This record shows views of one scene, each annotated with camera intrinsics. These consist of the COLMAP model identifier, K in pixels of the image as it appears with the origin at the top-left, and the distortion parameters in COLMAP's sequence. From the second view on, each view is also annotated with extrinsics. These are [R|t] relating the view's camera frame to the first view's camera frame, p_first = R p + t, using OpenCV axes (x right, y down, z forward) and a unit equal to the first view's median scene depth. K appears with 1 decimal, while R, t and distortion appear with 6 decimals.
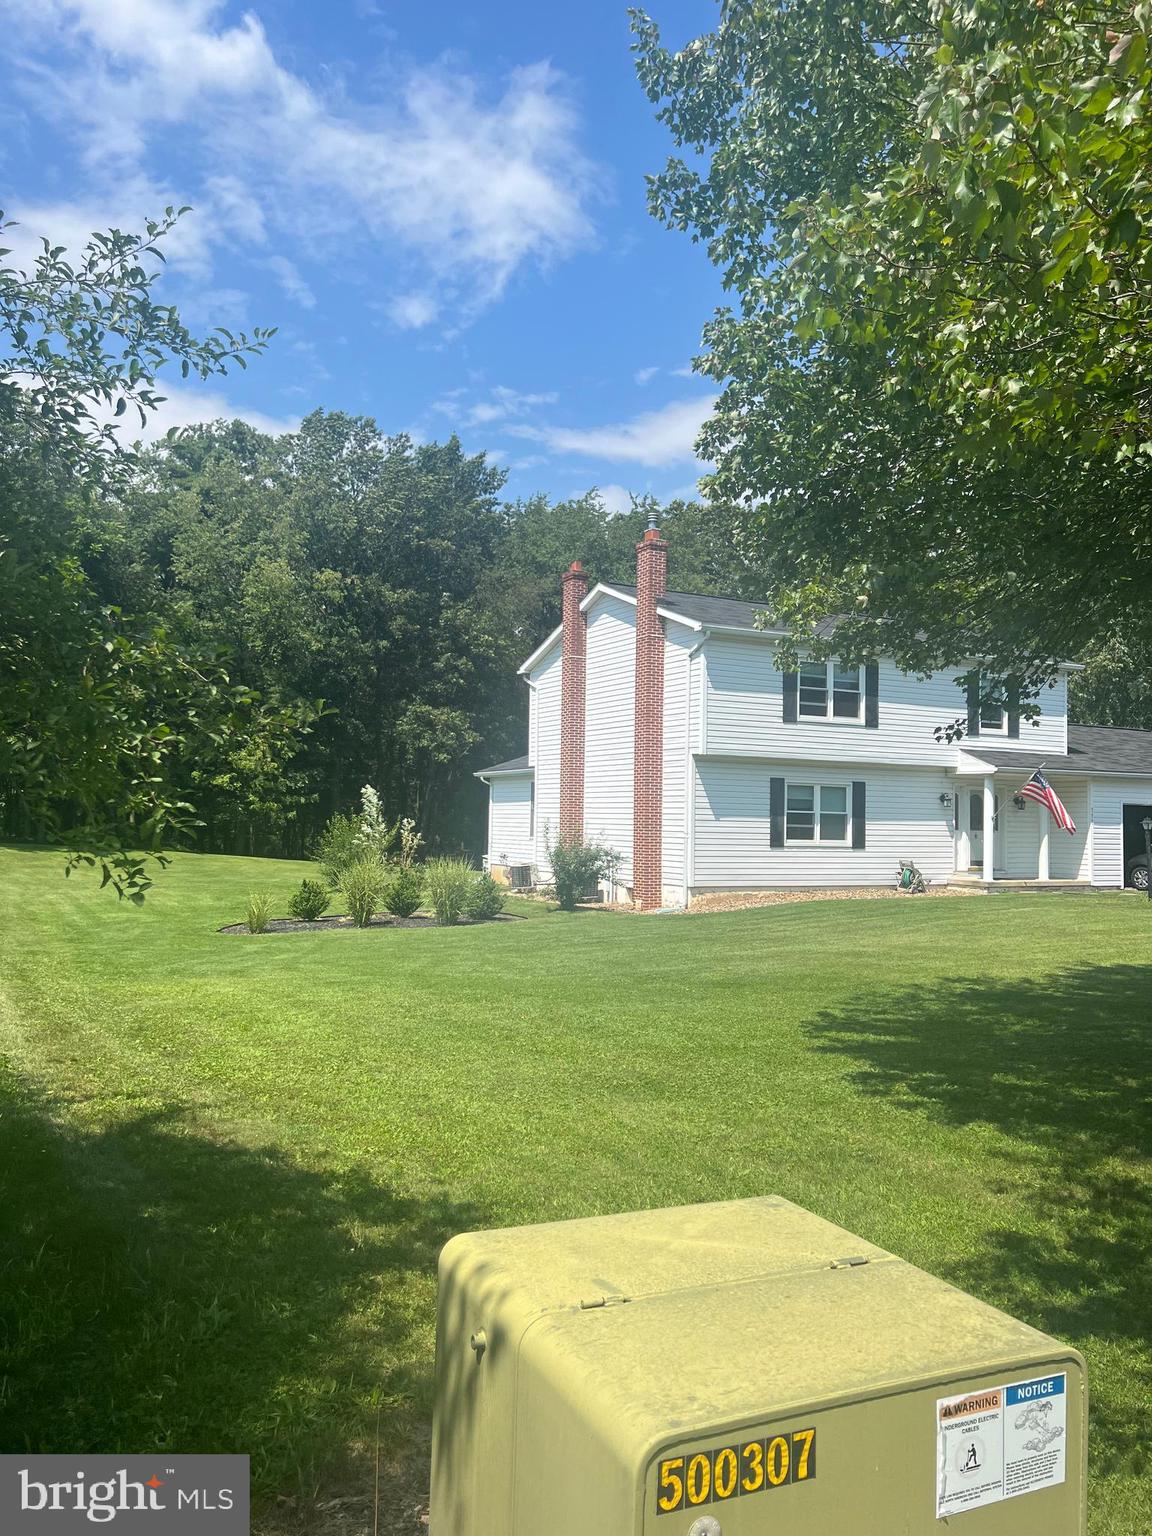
lens RADIAL K [[1162.8, 0, 576.1], [0, 1162.8, 739.8], [0, 0, 1]] dist [0.085053, -0.000746]
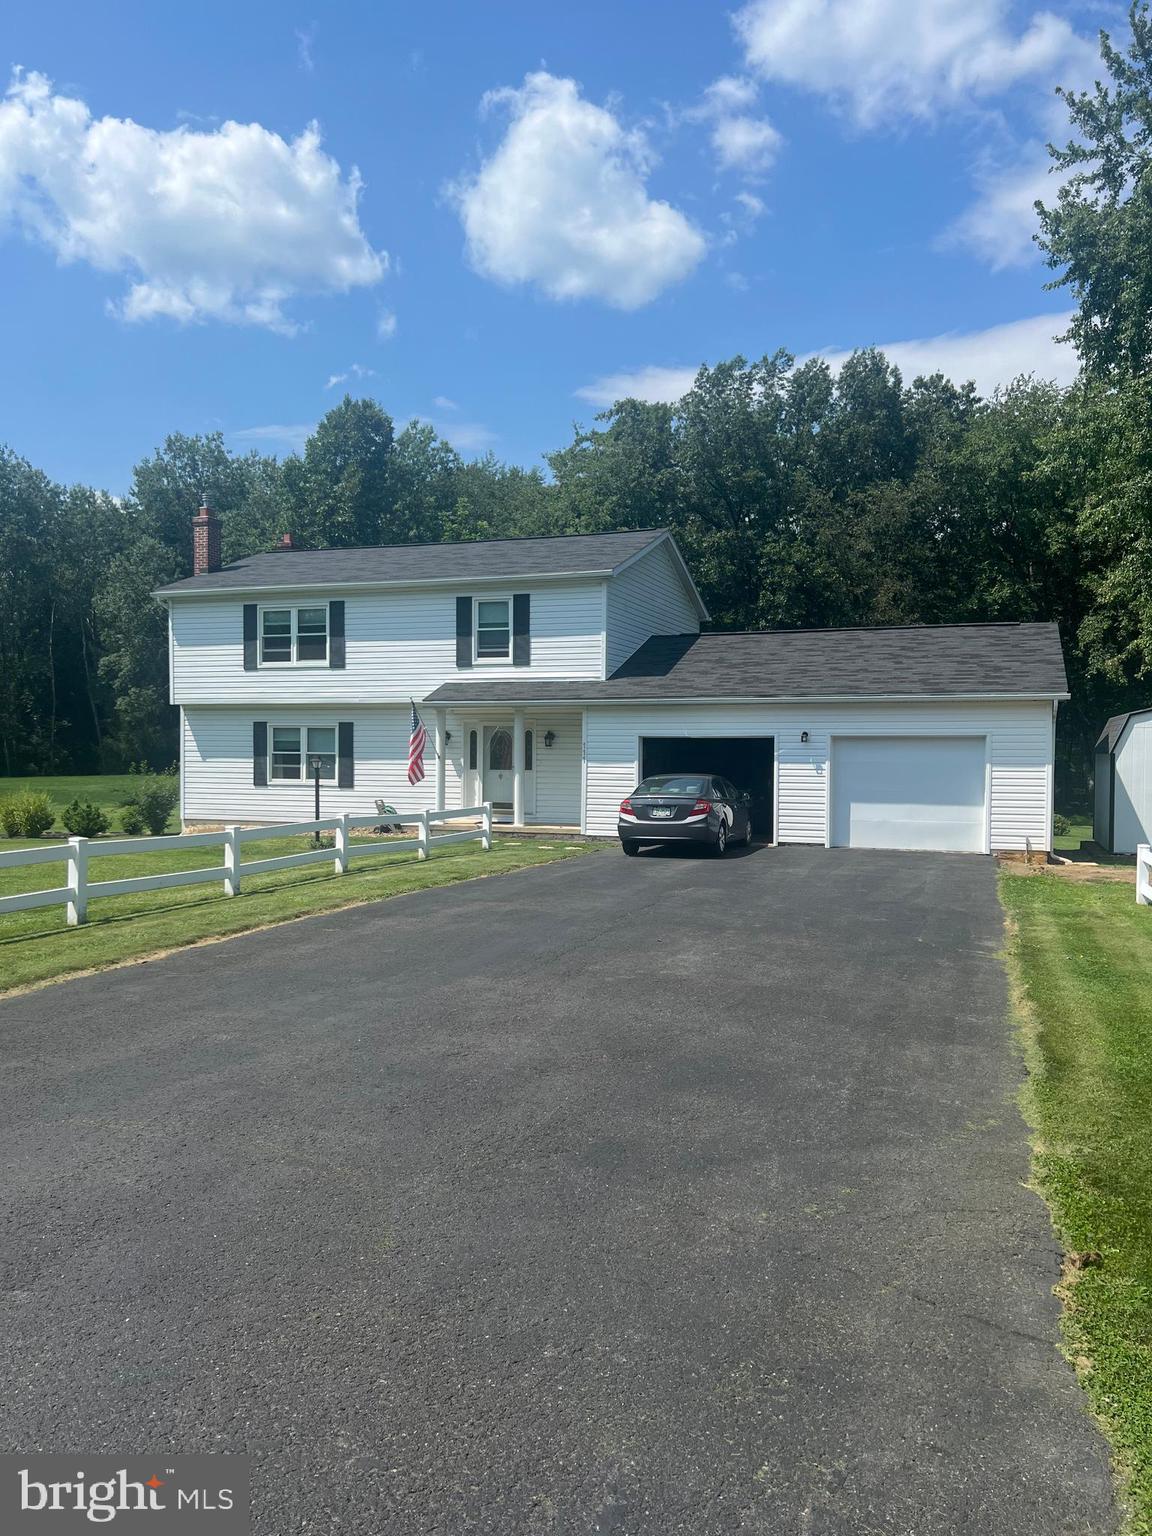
lens RADIAL K [[1136.3, 0, 576.0], [0, 1136.3, 768.0], [0, 0, 1]] dist [0.040183, -0.031844]
pose [[0.681799, -0.001986, -0.731537, 1.109526], [0.052846, 0.997517, 0.046545, 0.040422], [0.729629, -0.070394, 0.680211, 0.476285]]
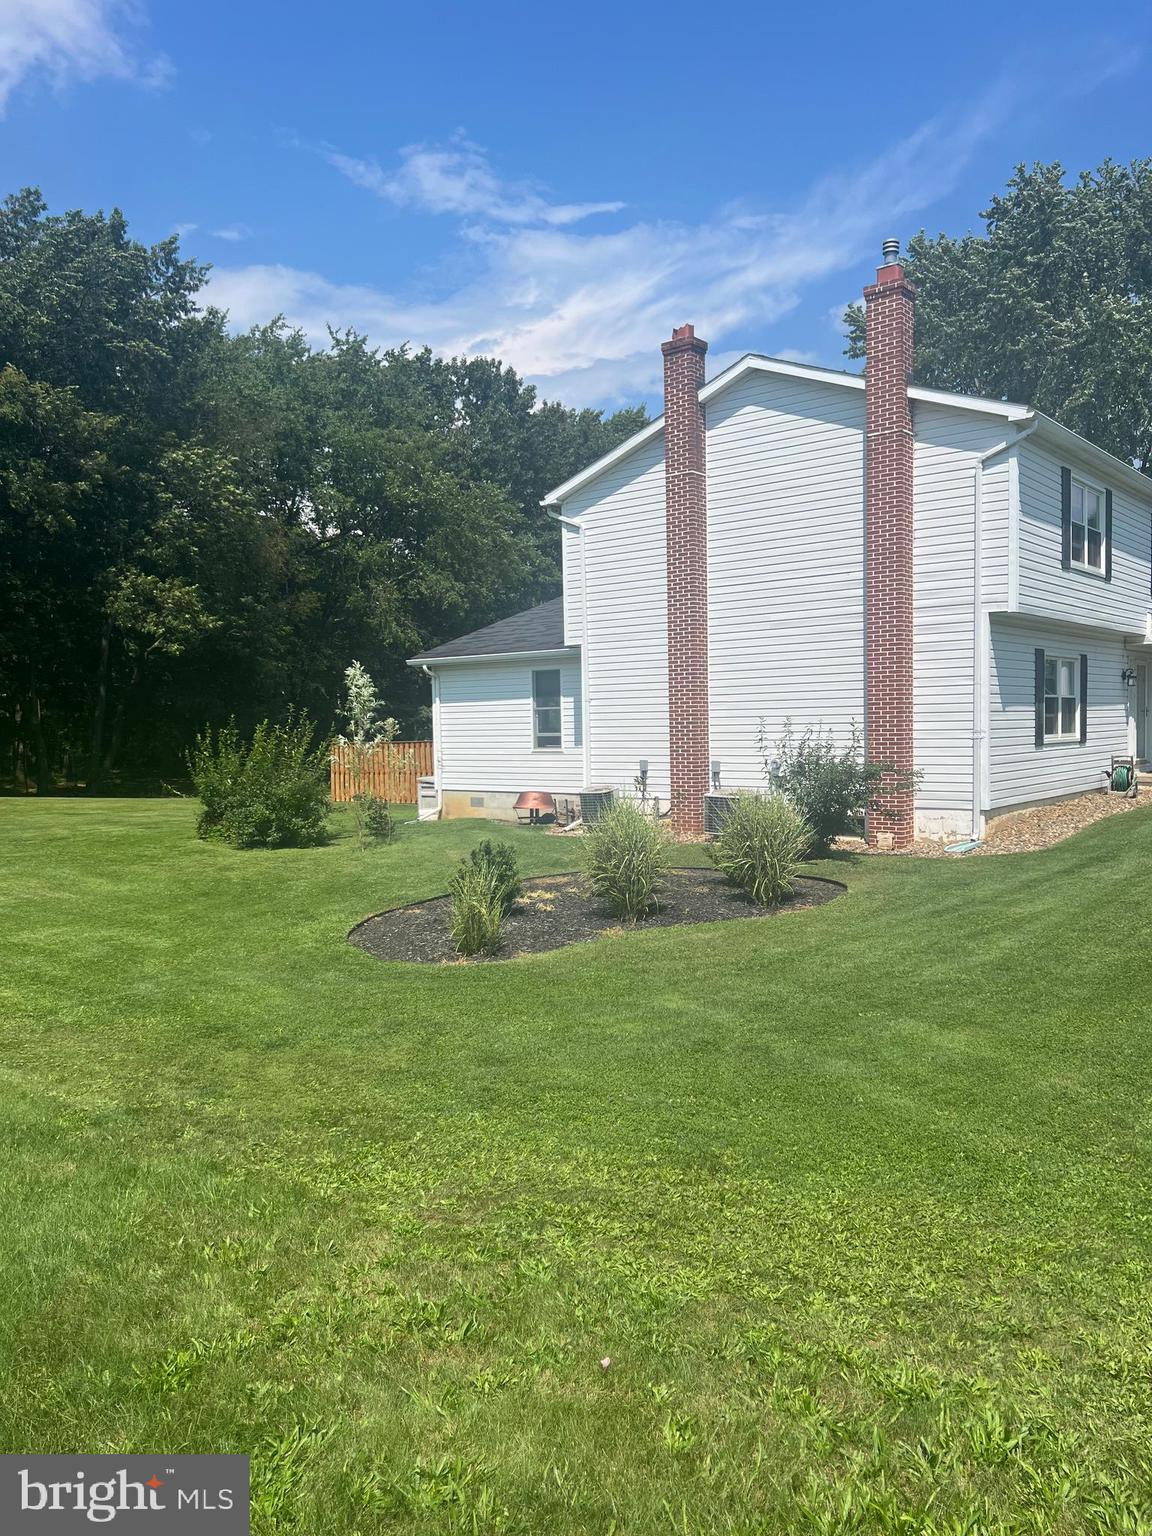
lens RADIAL K [[1136.3, 0, 576.0], [0, 1136.3, 768.0], [0, 0, 1]] dist [0.040183, -0.031844]
pose [[0.924054, -0.054137, 0.378410, -0.338155], [0.010529, 0.993150, 0.116375, 0.019787], [-0.382118, -0.103552, 0.918294, 0.447331]]
